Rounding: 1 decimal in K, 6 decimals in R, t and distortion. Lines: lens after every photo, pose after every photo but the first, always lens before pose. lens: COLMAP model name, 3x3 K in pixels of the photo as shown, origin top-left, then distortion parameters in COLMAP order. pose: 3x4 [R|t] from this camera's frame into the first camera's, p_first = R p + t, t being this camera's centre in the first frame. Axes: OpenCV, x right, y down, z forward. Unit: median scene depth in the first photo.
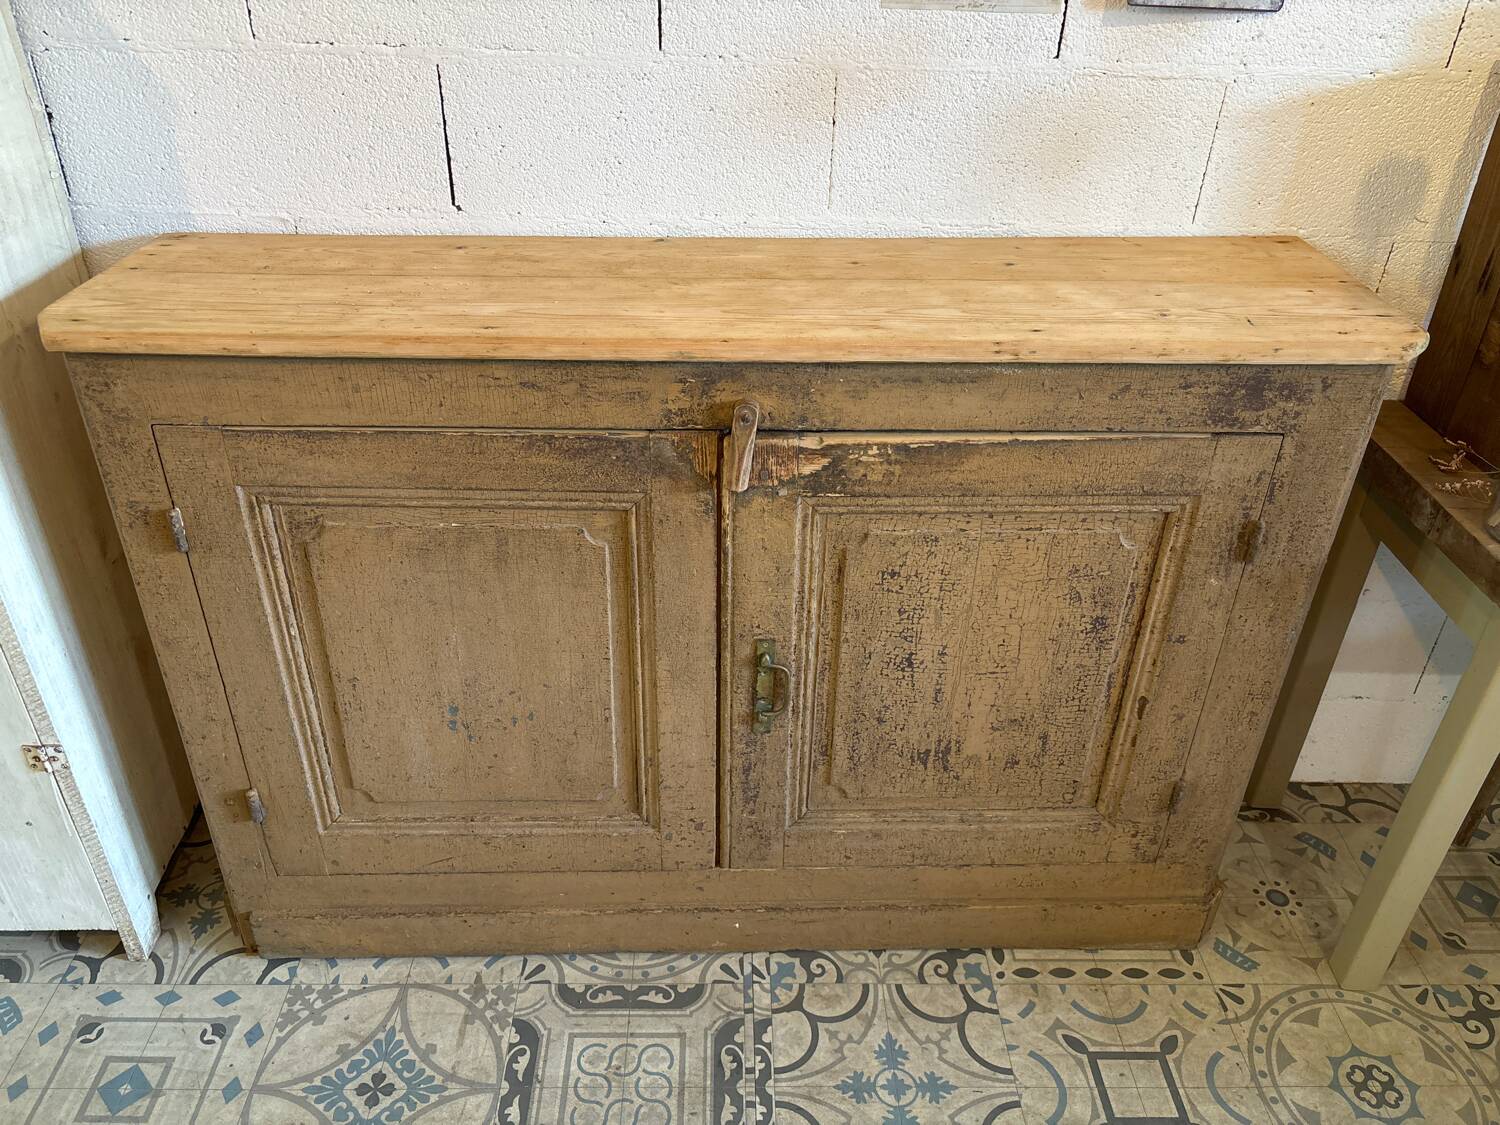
lens RADIAL K [[1139.0, 0, 755.5], [0, 1139.0, 572.4], [0, 0, 1]] dist [0.032219, -0.035317]
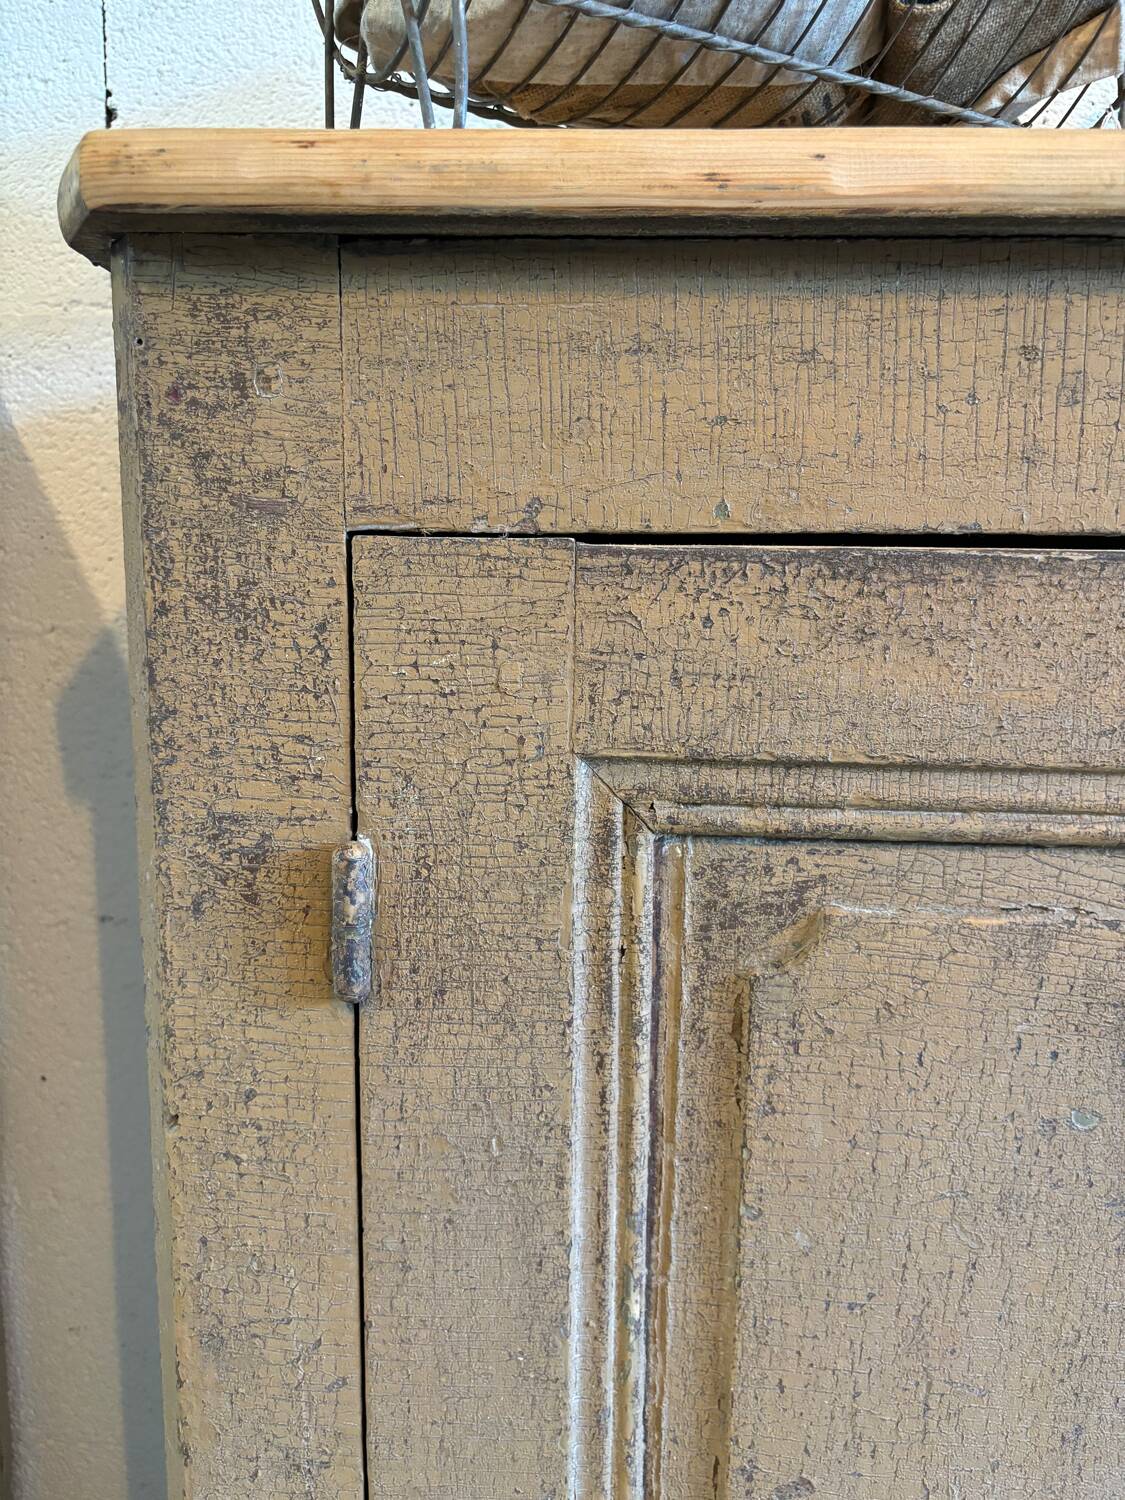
lens RADIAL K [[1139.0, 0, 560.1], [0, 1139.0, 743.9], [0, 0, 1]] dist [0.032219, -0.035317]
pose [[0.999053, -0.003261, -0.043388, -0.398499], [-0.013755, 0.922373, -0.386055, 0.031172], [0.041279, 0.386286, 0.921455, 0.649543]]
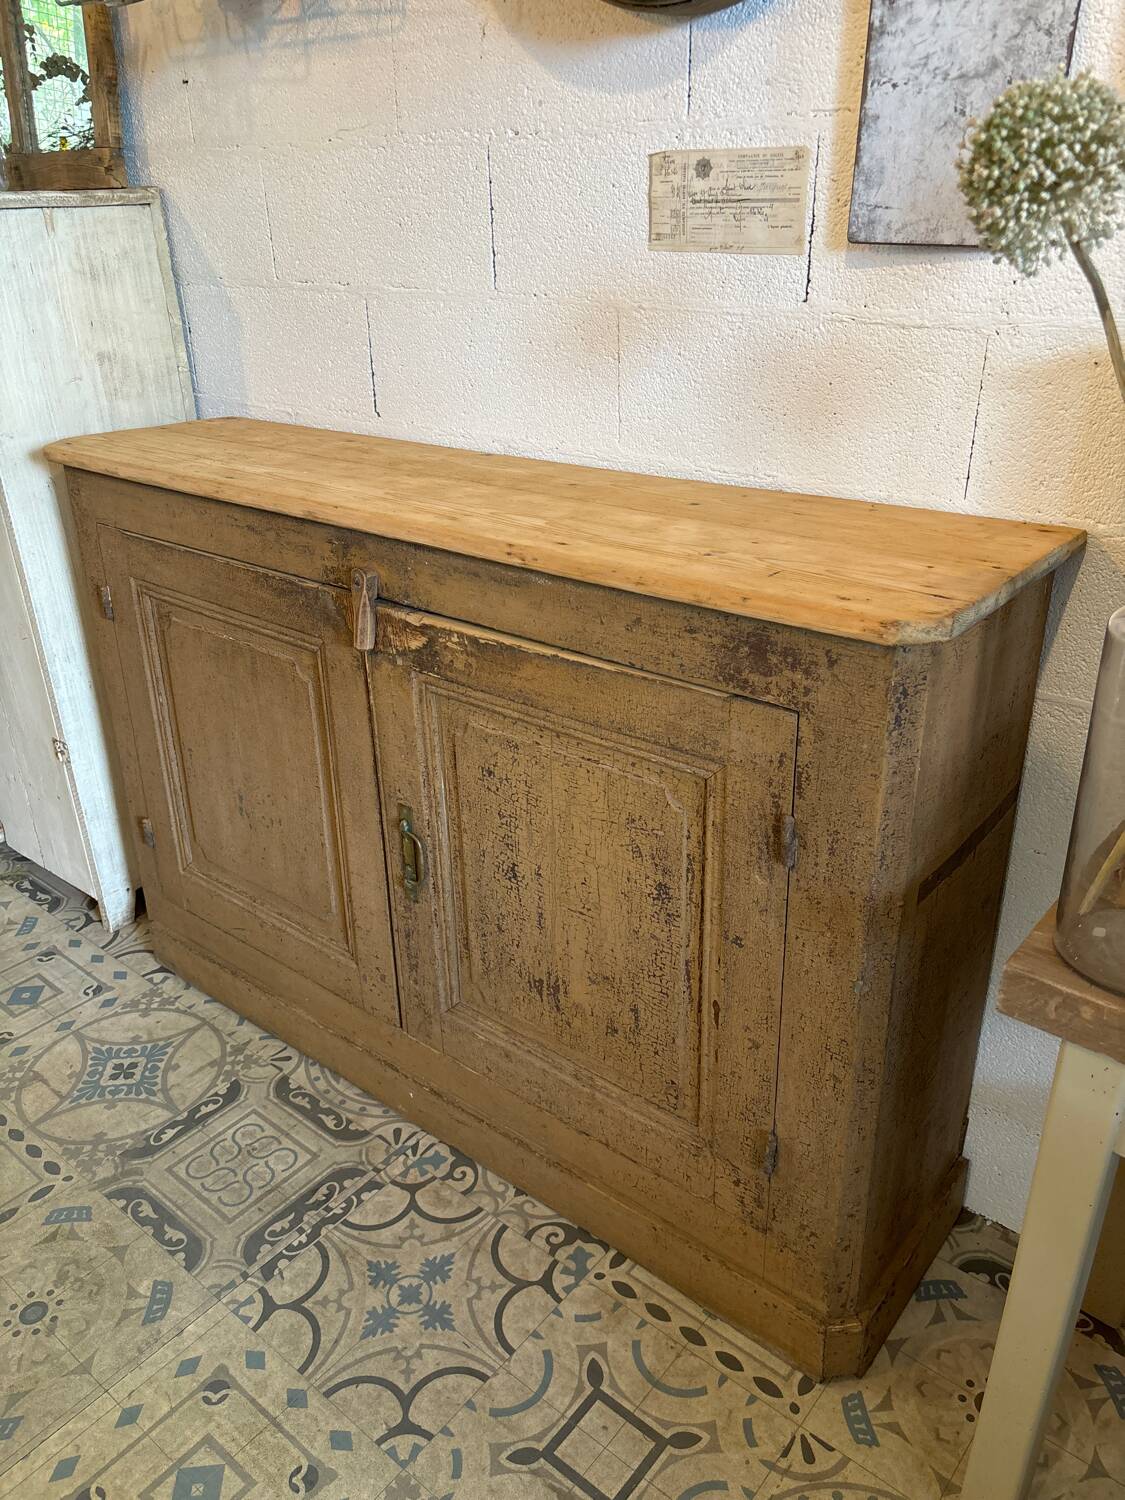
lens RADIAL K [[1139.0, 0, 573.4], [0, 1139.0, 758.9], [0, 0, 1]] dist [0.032219, -0.035317]
pose [[0.759485, 0.253088, -0.599274, 0.751741], [-0.324243, 0.945905, -0.011447, -0.021687], [0.563958, 0.203004, 0.800463, 0.211577]]
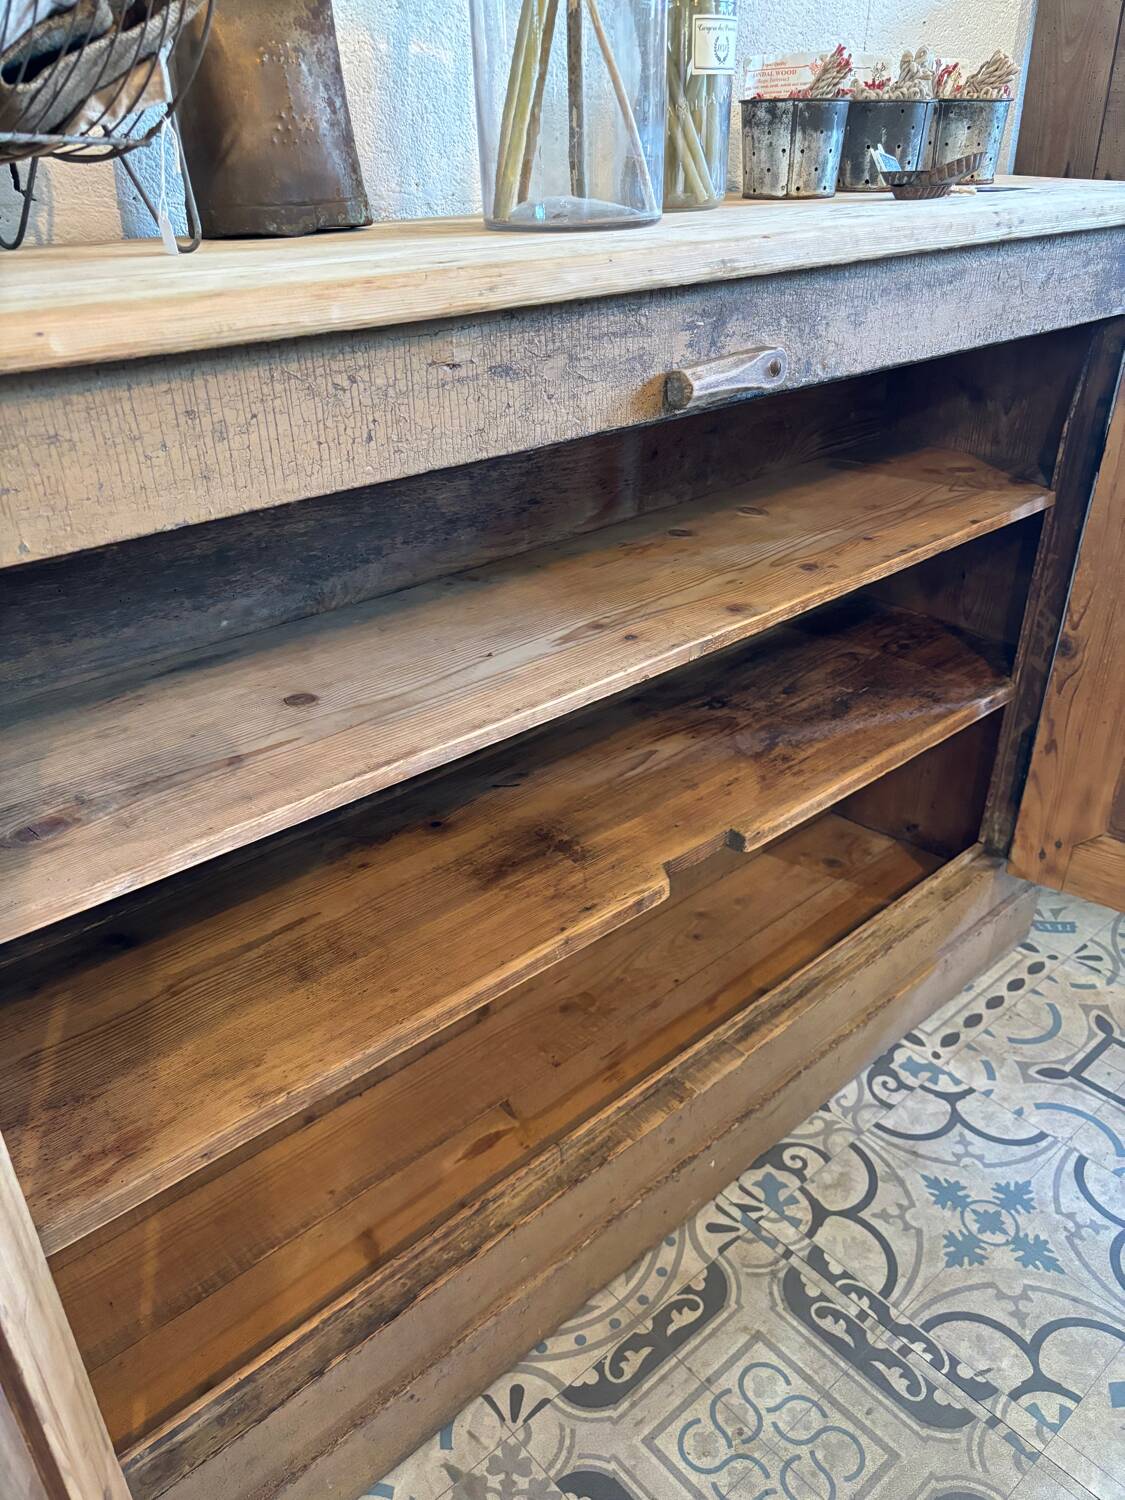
lens RADIAL K [[1139.0, 0, 563.3], [0, 1139.0, 759.2], [0, 0, 1]] dist [0.032219, -0.035317]
pose [[0.762717, -0.337049, 0.551961, -0.469132], [0.369934, 0.927421, 0.055134, -0.005945], [-0.530483, 0.162138, 0.832045, 0.468366]]
